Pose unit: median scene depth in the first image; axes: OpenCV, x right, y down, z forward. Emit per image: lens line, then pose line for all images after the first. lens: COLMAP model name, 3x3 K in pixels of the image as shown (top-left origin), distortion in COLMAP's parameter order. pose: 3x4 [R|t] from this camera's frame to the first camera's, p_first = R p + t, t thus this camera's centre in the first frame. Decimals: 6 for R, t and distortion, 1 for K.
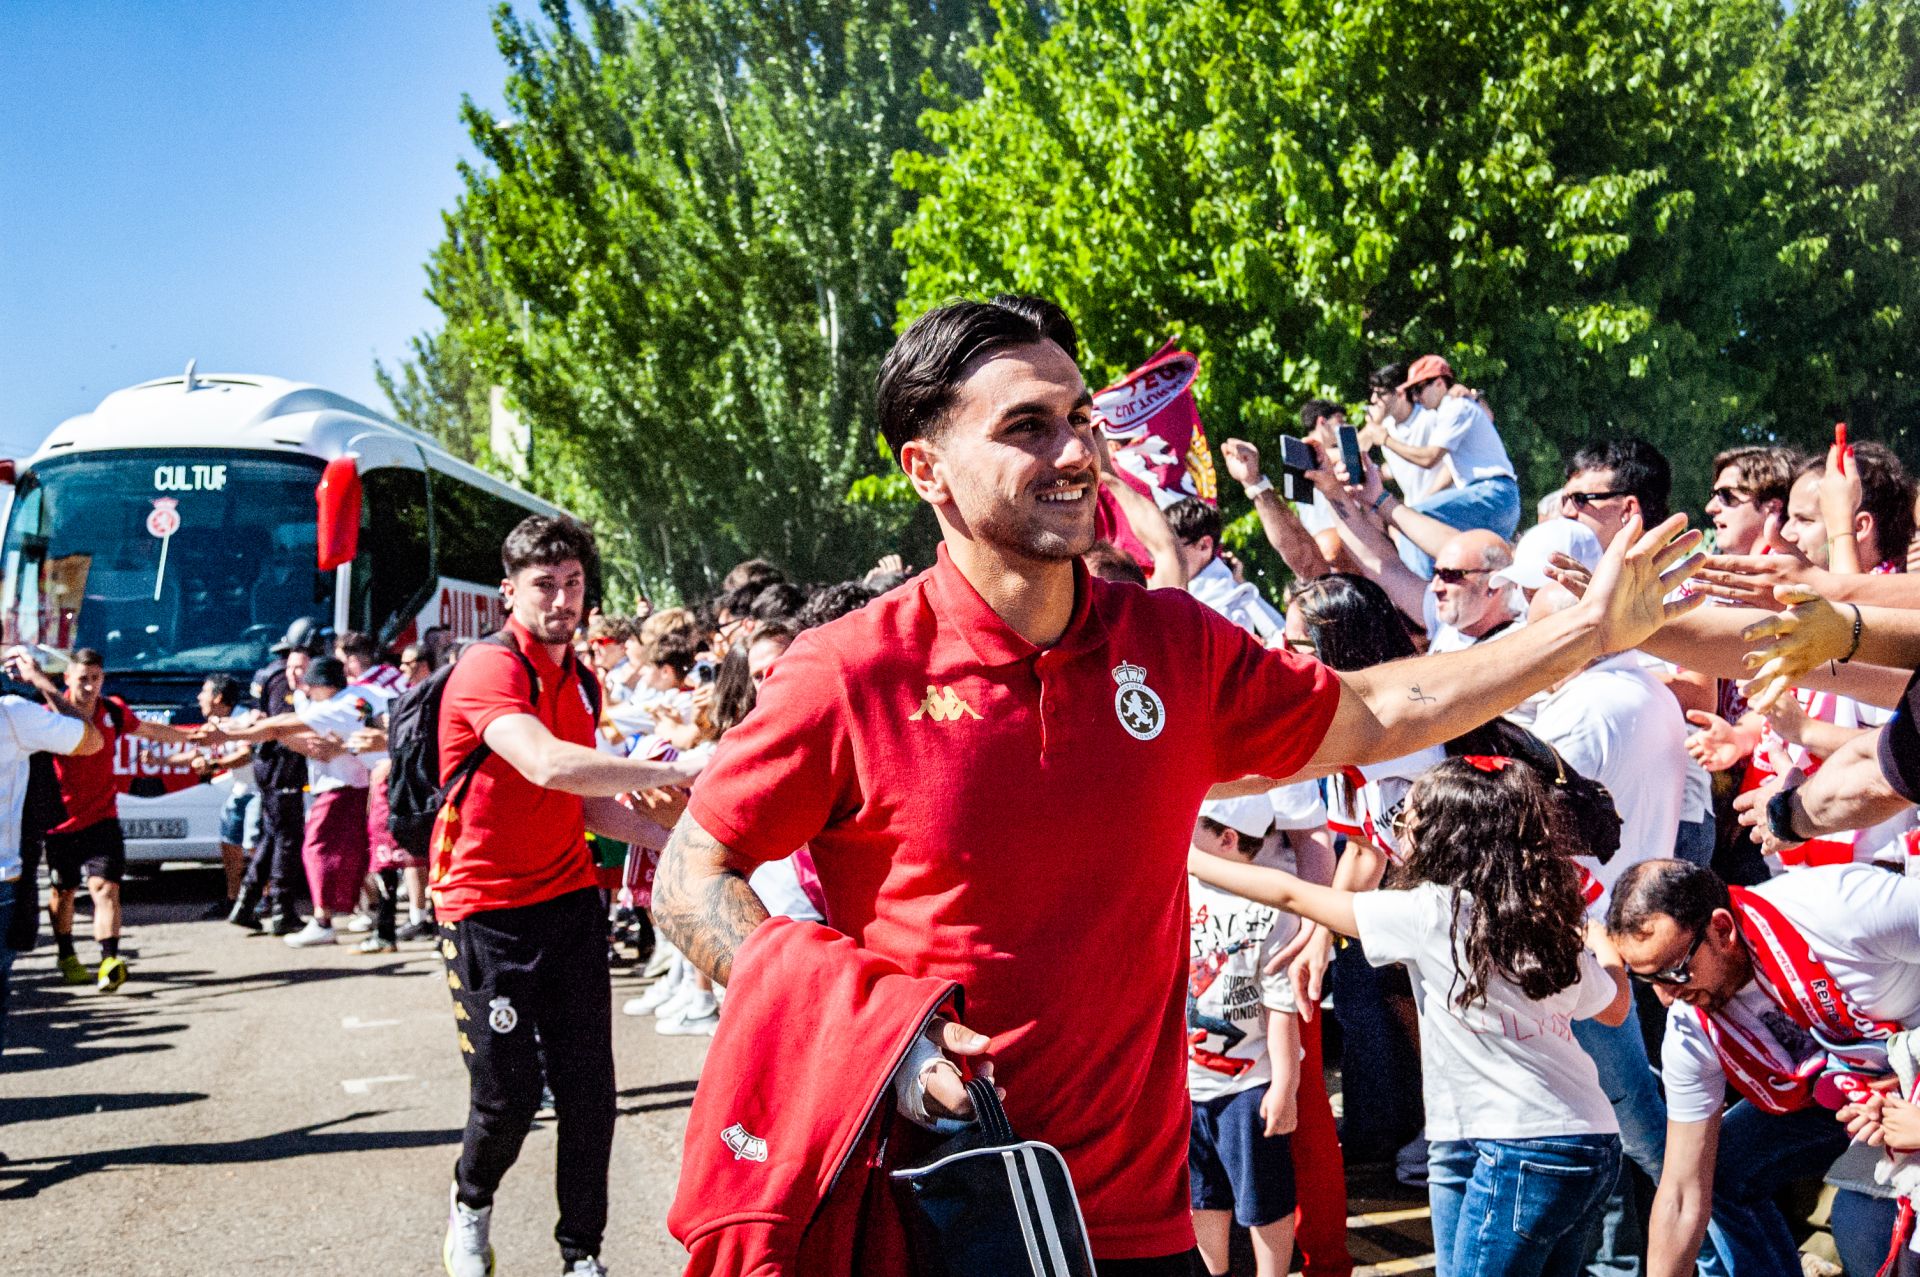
lens RADIAL K [[2427.9, 0, 960.0], [0, 2427.9, 638.5], [0, 0, 1]] dist [-0.001390, 0.000186]
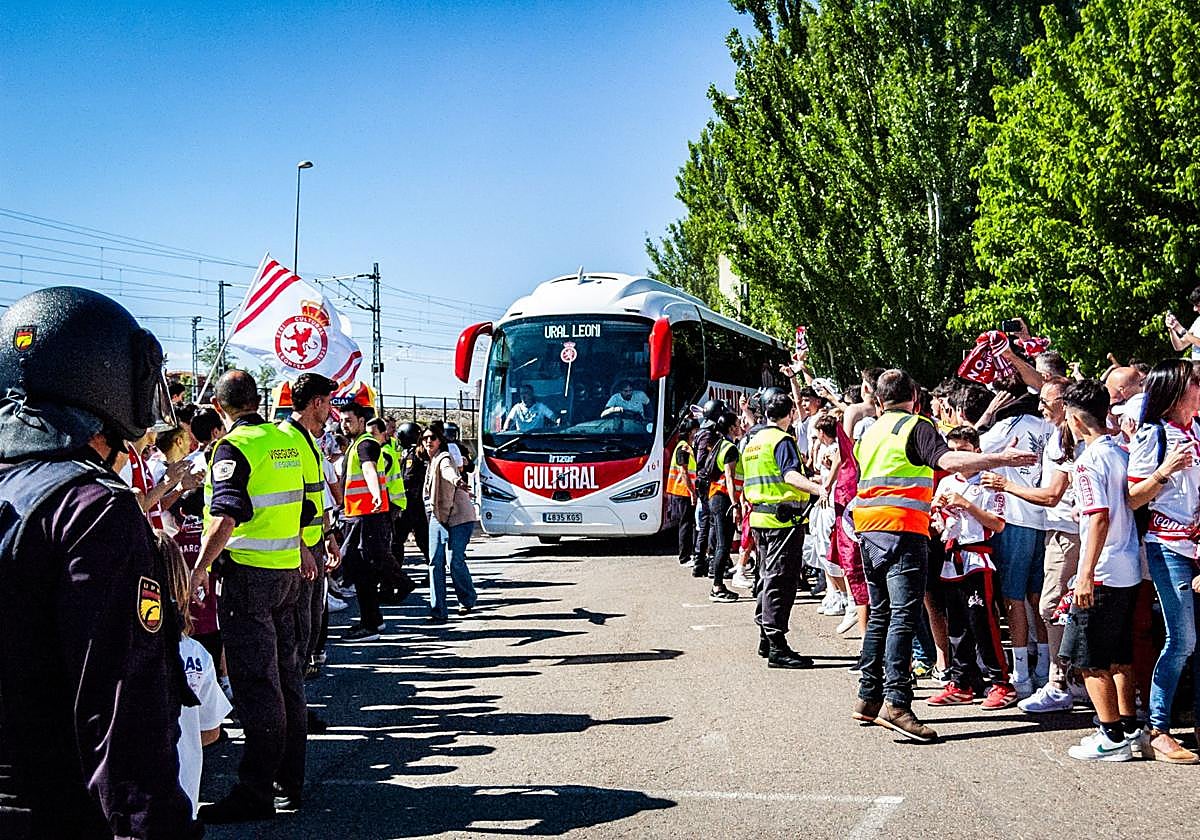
lens RADIAL K [[1772.9, 0, 596.0], [0, 1772.9, 463.8], [0, 0, 1]] dist [0.026925, -0.026471]
pose [[0.969690, 0.004215, -0.244301, 0.018274], [0.003338, 0.999529, 0.030493, -0.003140], [0.244315, -0.030385, 0.969220, -0.209699]]
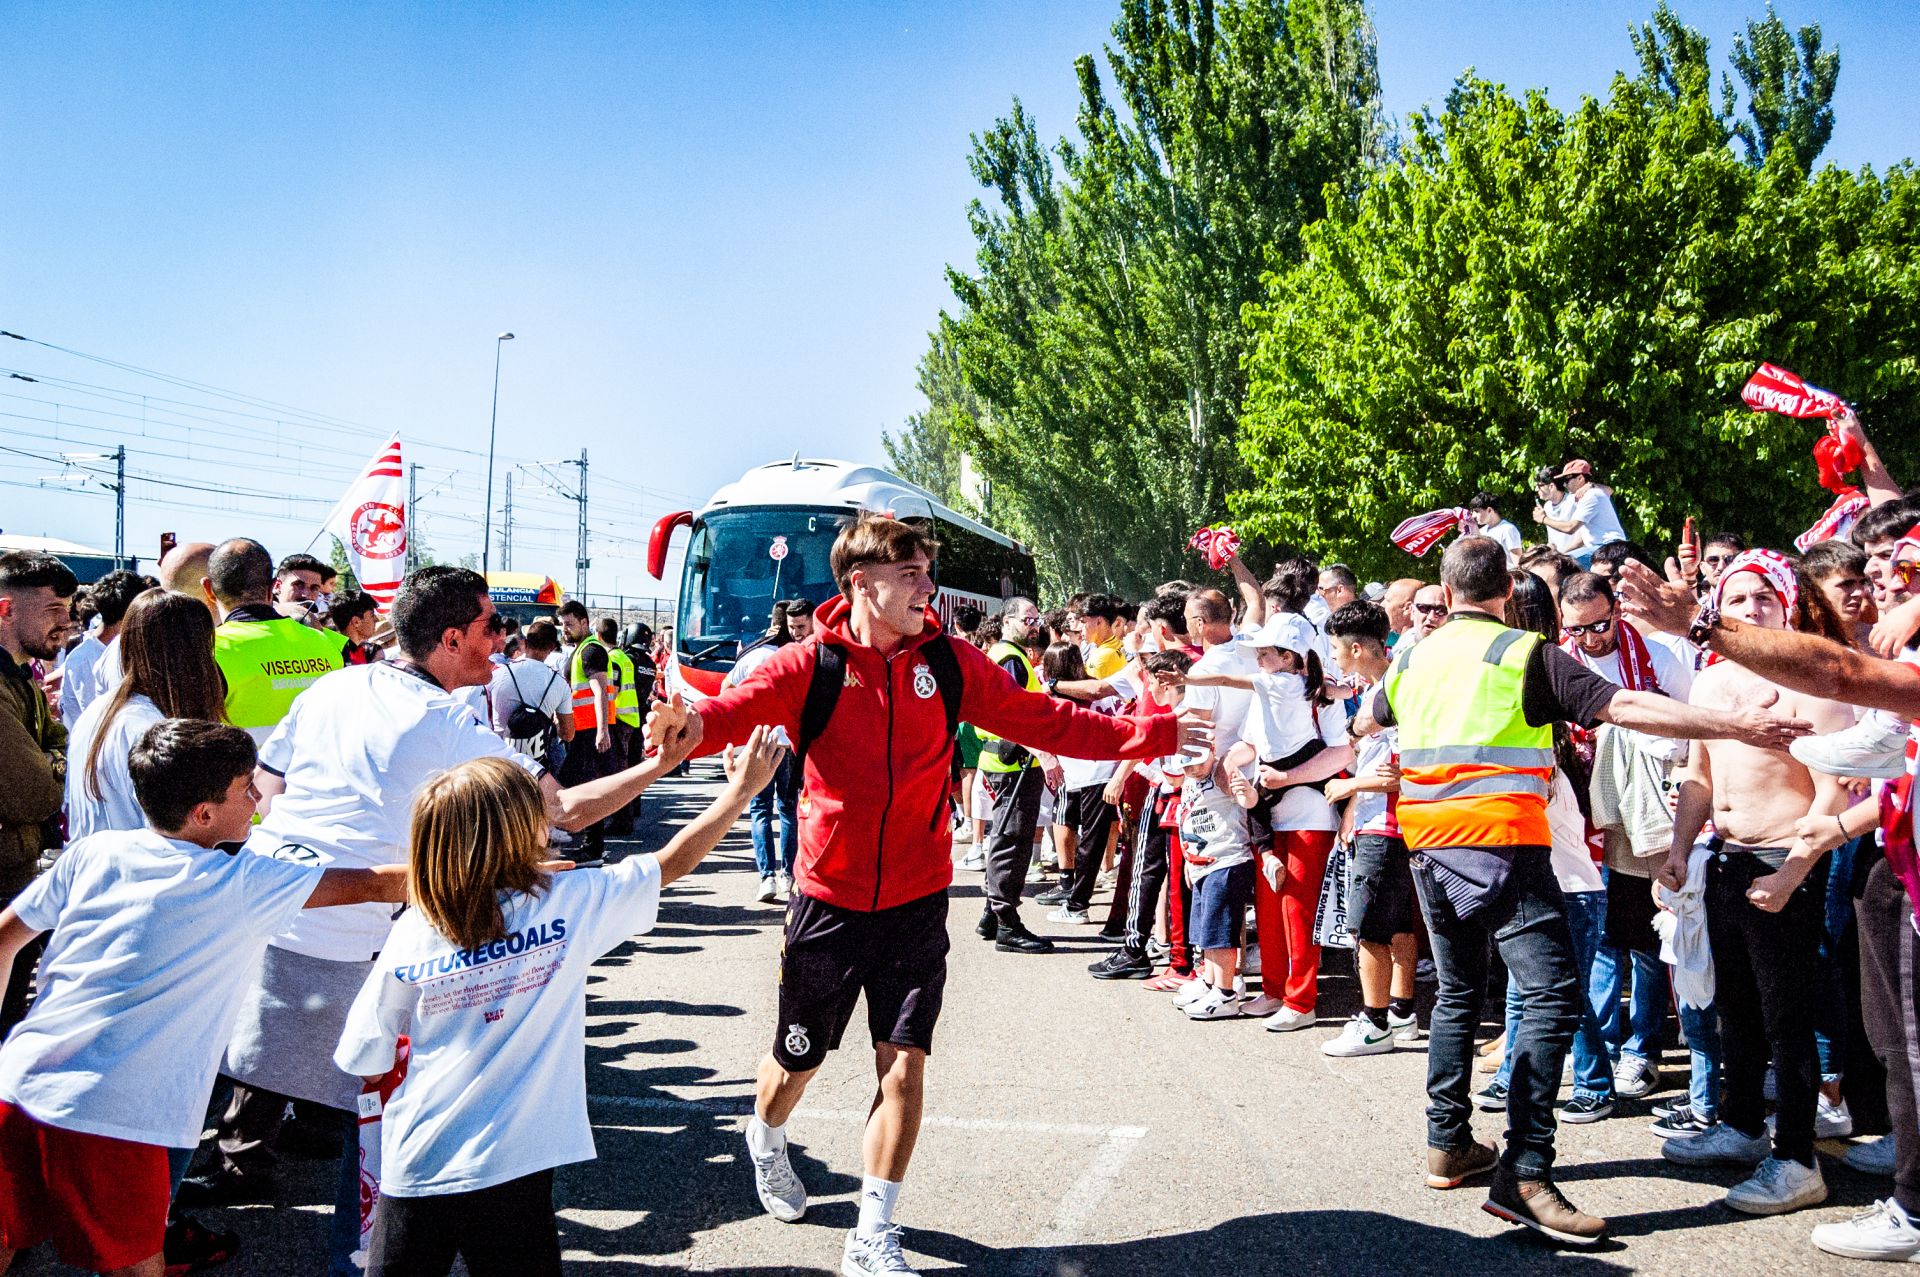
lens RADIAL K [[1872.4, 0, 960.0], [0, 1872.4, 638.5], [0, 0, 1]] dist [0.010453, 0.006407]
pose [[0.984034, 0.026518, -0.175993, 0.008835], [-0.025251, 0.999637, 0.009432, -0.002612], [0.176179, -0.004838, 0.984346, -0.137882]]
